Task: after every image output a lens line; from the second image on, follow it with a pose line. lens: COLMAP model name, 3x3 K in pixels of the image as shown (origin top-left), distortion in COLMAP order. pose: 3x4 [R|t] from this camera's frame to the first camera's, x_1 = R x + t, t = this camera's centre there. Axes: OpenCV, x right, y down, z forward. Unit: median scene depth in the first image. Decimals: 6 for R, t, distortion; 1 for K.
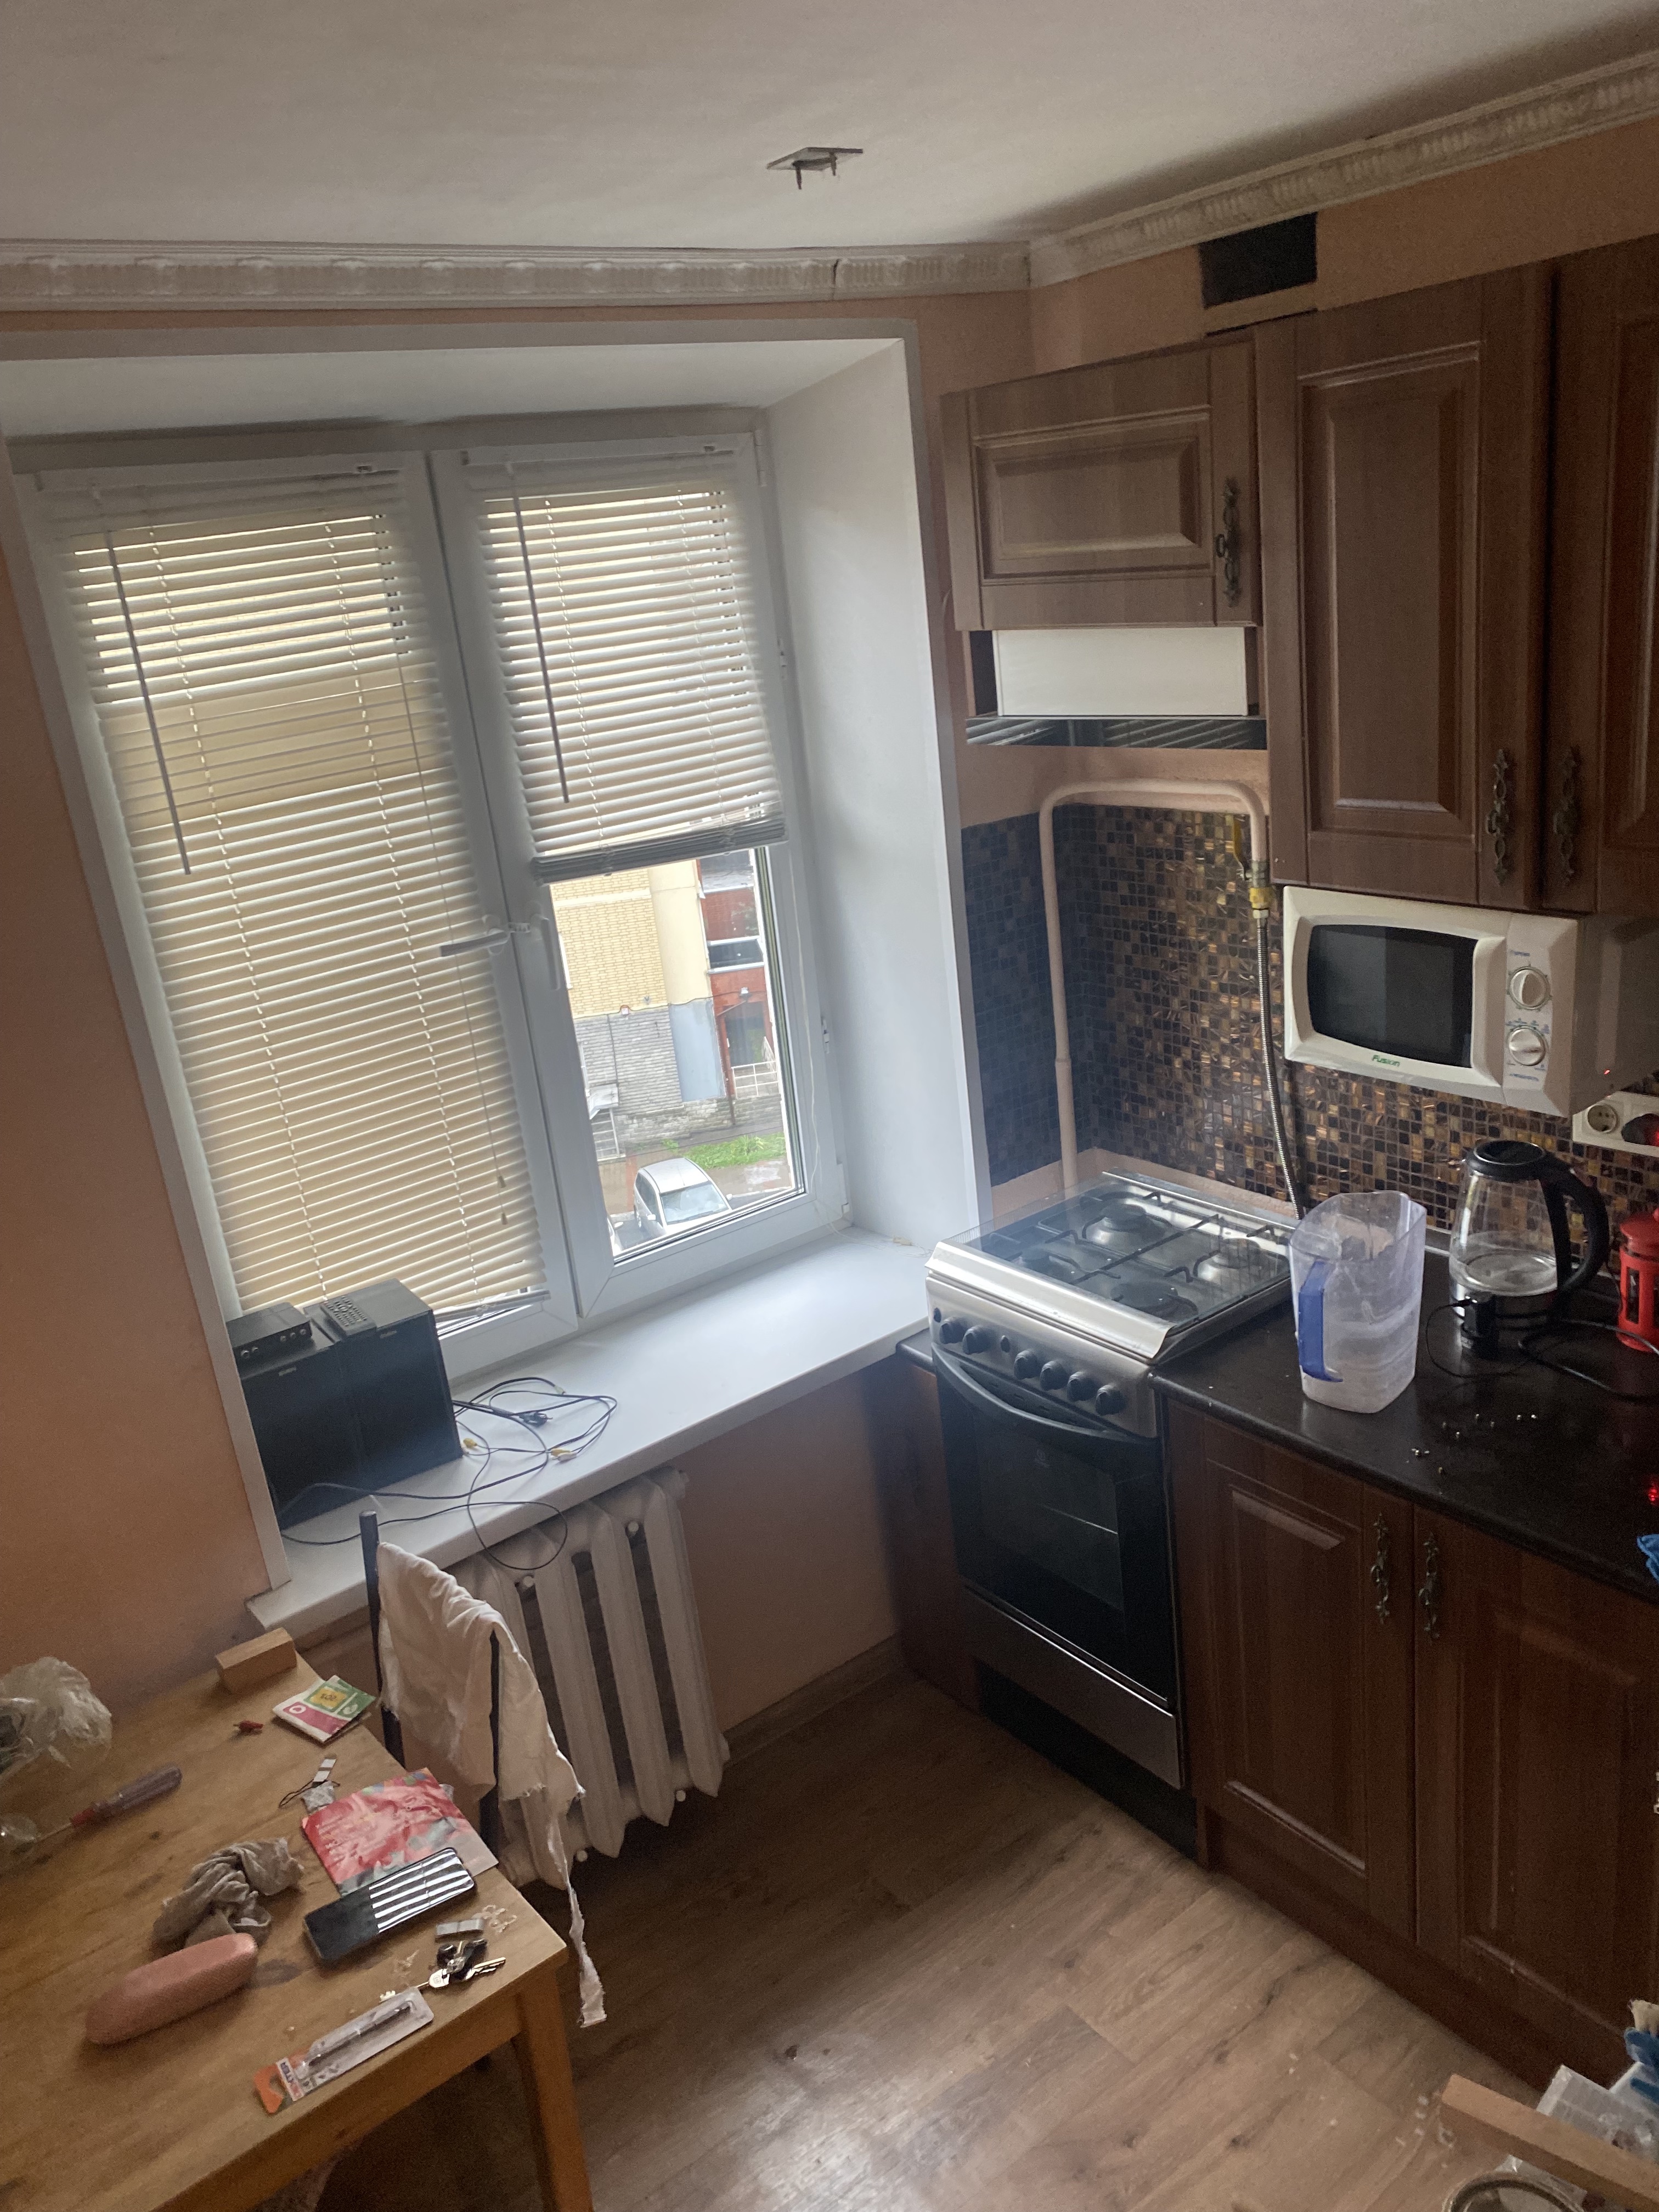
lens RADIAL K [[1651.8, 0, 837.7], [0, 1651.8, 1128.4], [0, 0, 1]] dist [0.087319, -0.159255]
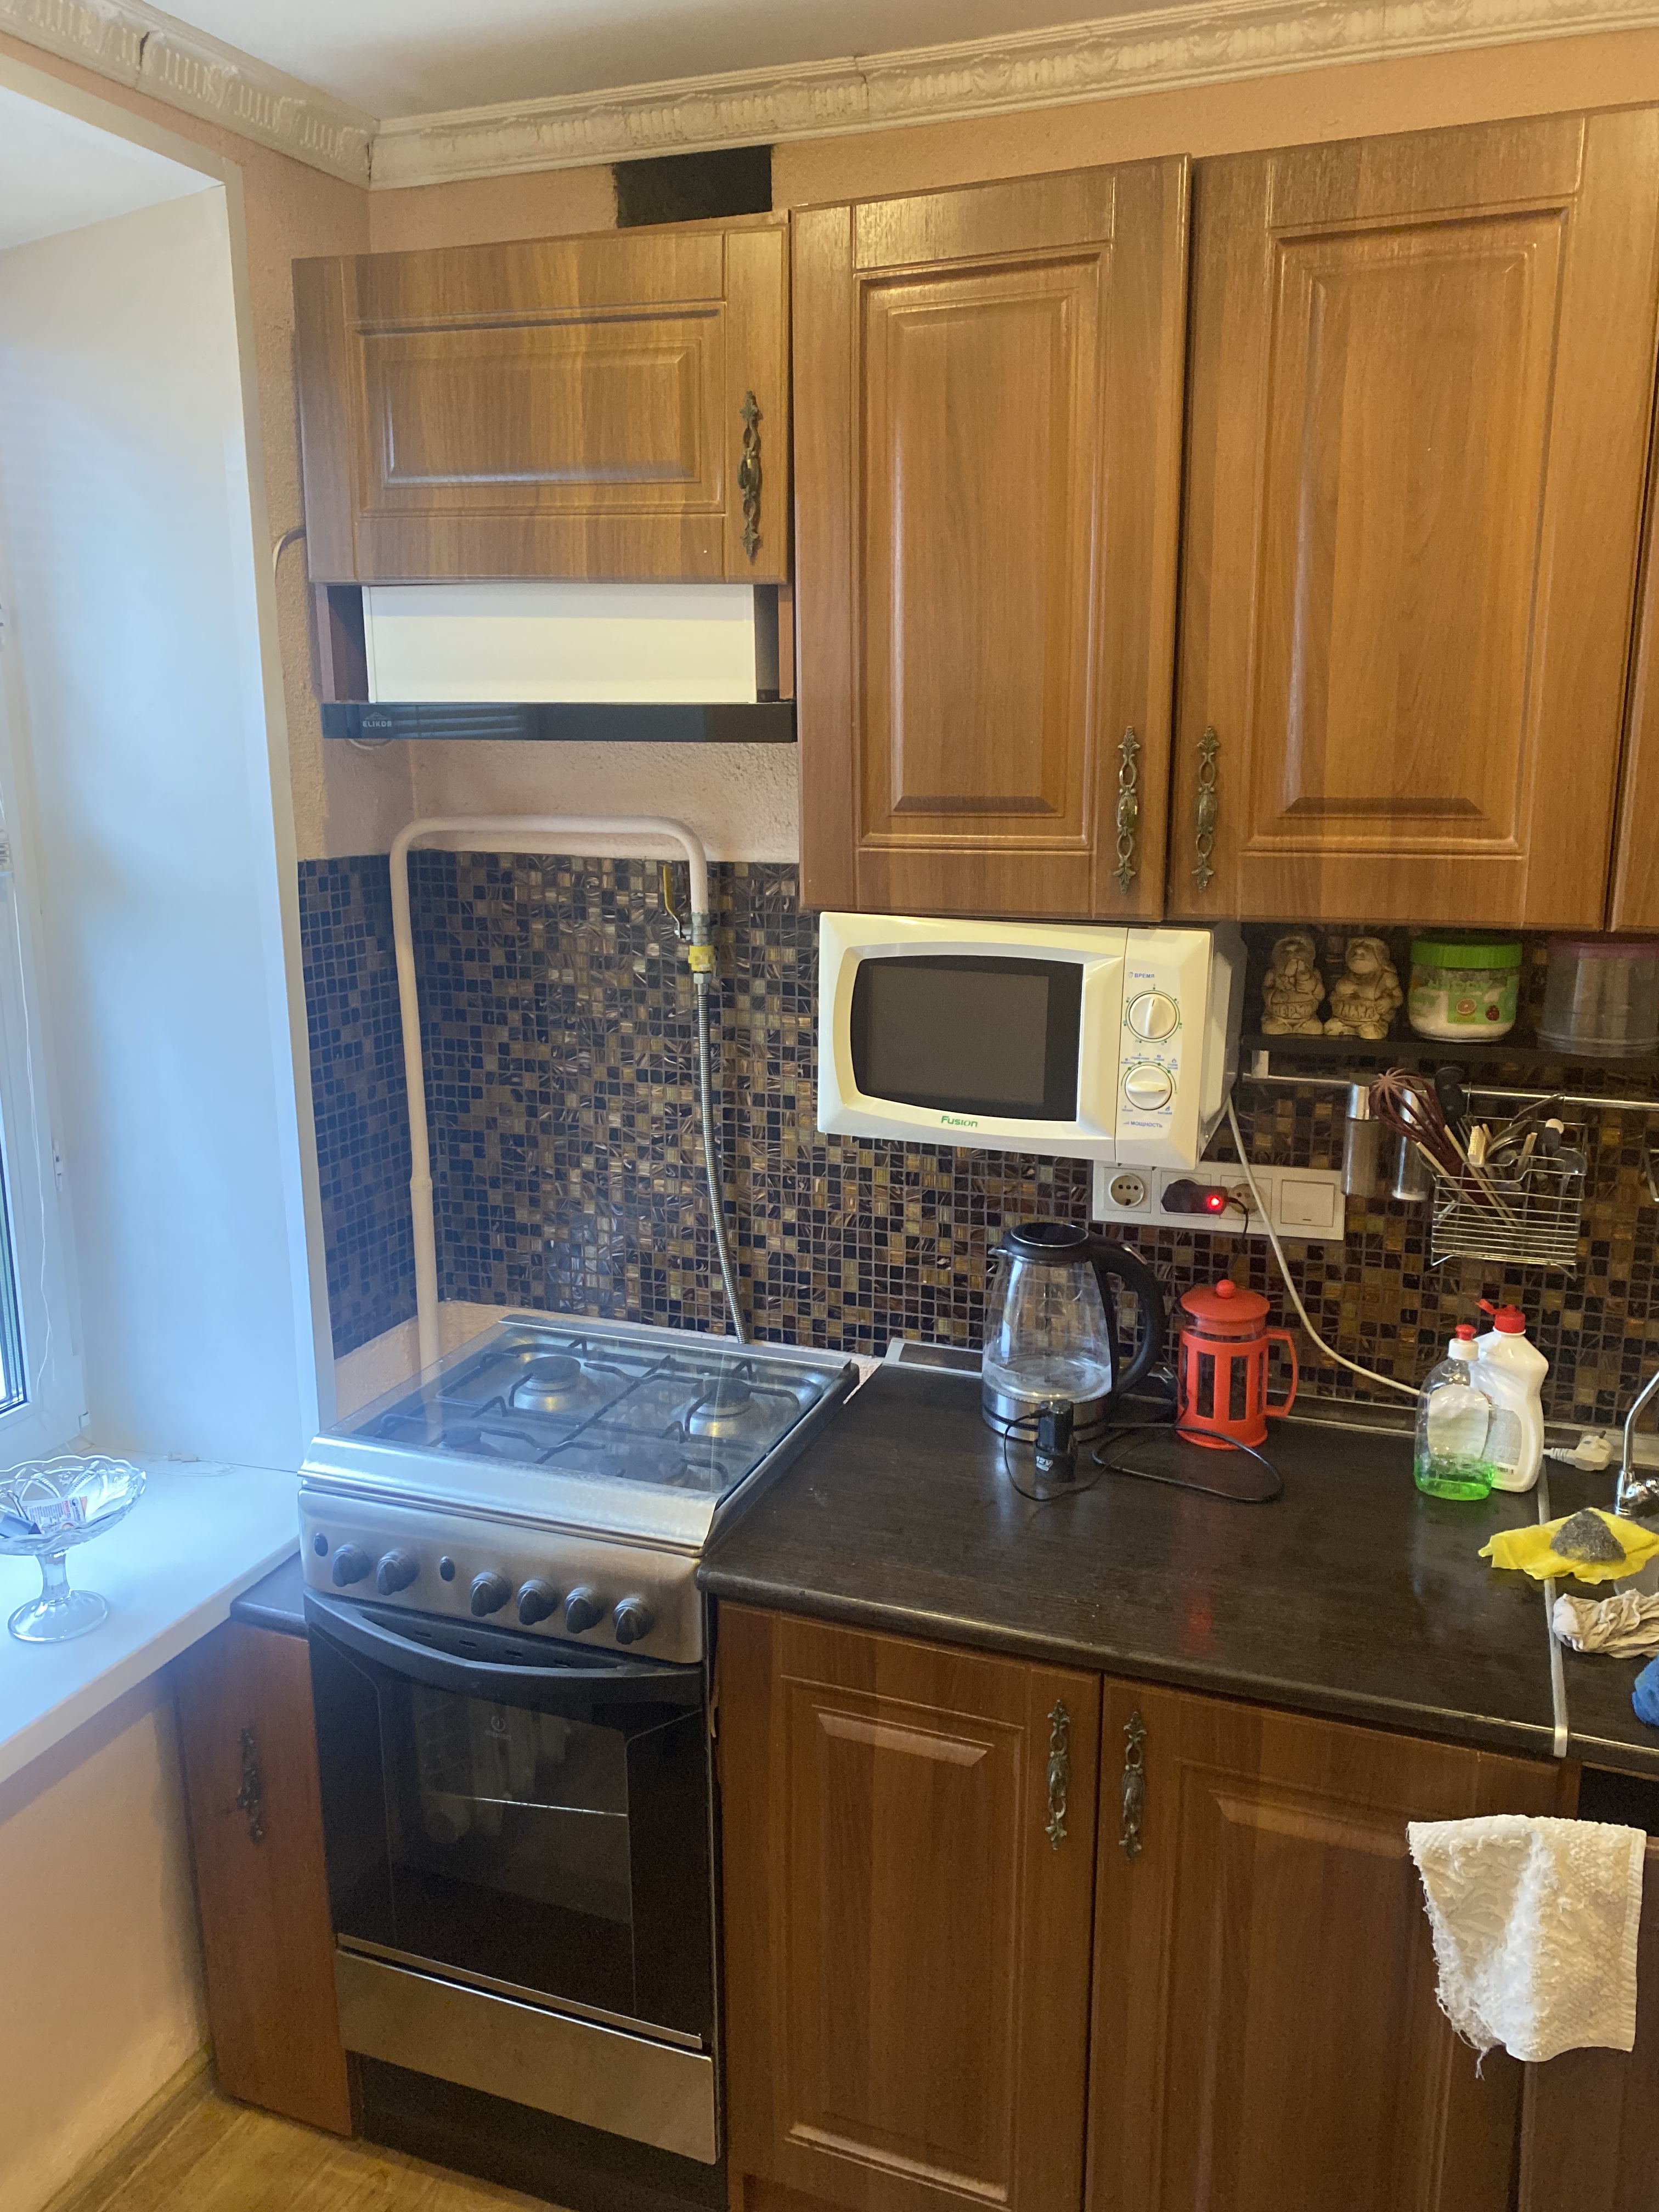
lens RADIAL K [[1595.9, 0, 829.5], [0, 1595.9, 1106.0], [0, 0, 1]] dist [0.025642, -0.005300]
pose [[0.829783, -0.010977, 0.557978, -0.130941], [0.091258, 0.989018, -0.116255, 0.029980], [-0.550574, 0.147386, 0.821672, 0.323398]]
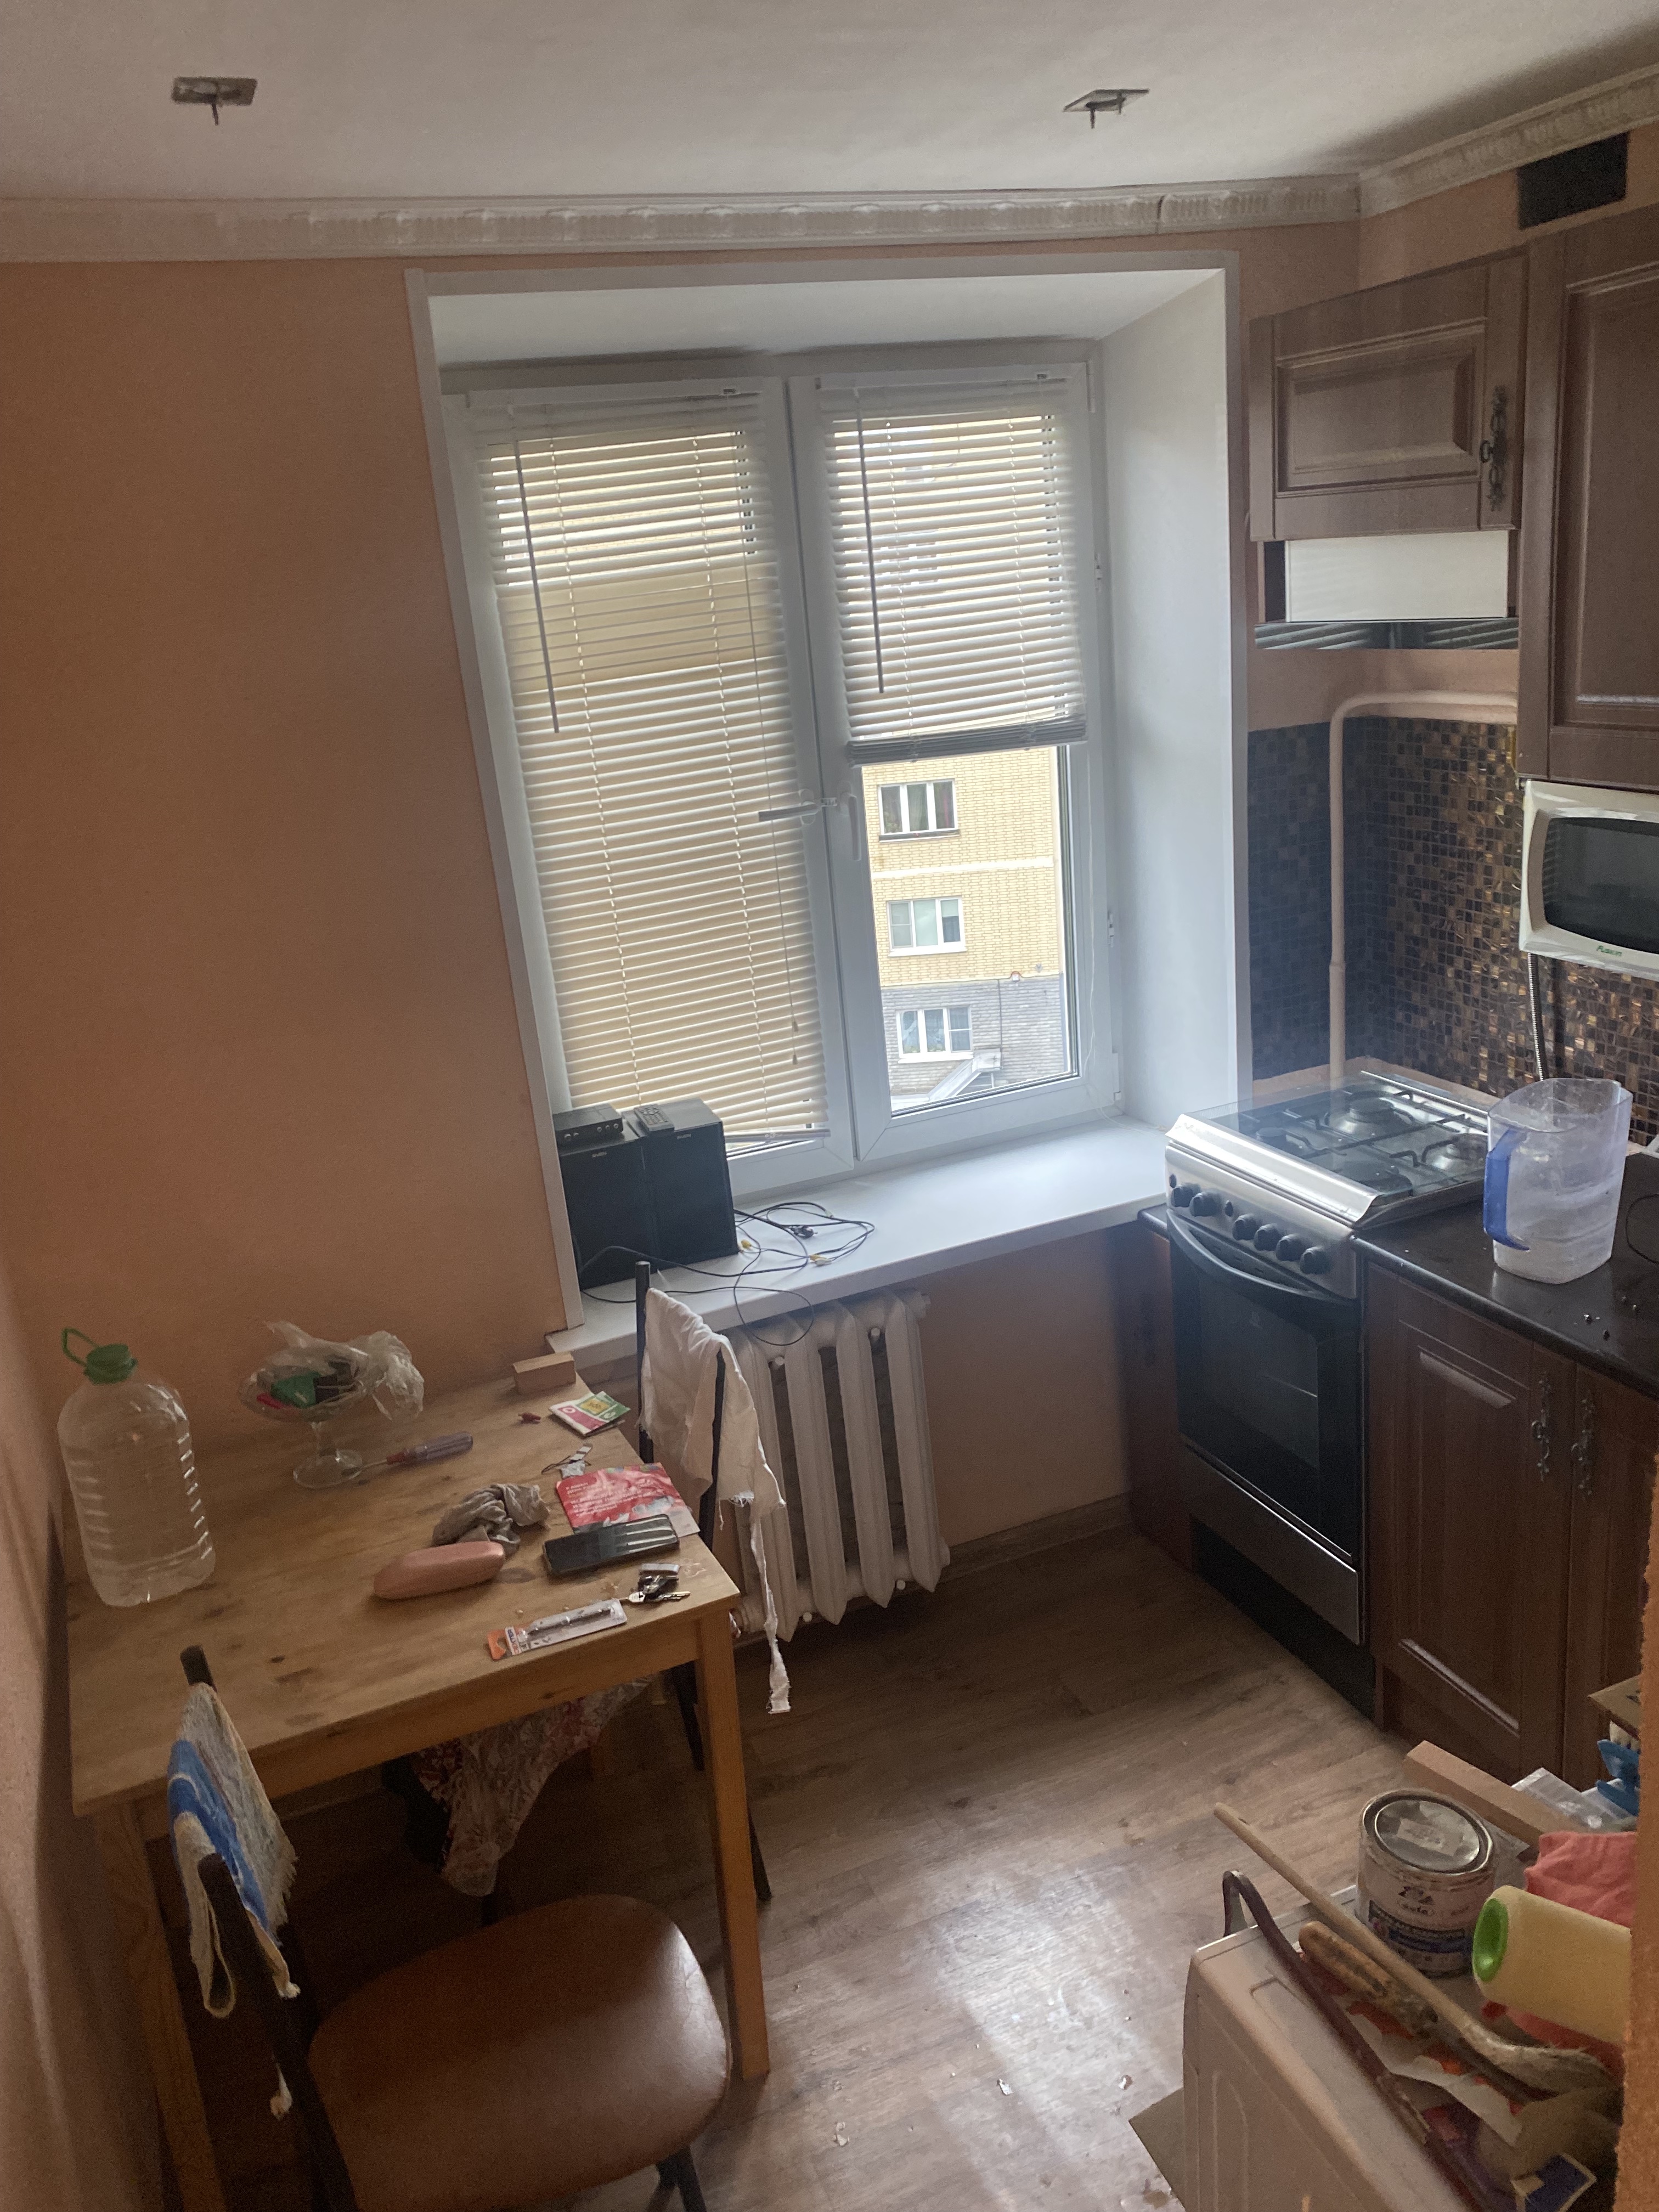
lens RADIAL K [[1684.3, 0, 833.6], [0, 1684.3, 1117.6], [0, 0, 1]] dist [0.020527, -0.007363]
pose [[0.967047, 0.093298, -0.236887, 0.100358], [-0.092231, 0.995615, 0.015610, 0.074284], [0.237305, 0.006752, 0.971412, -0.110519]]
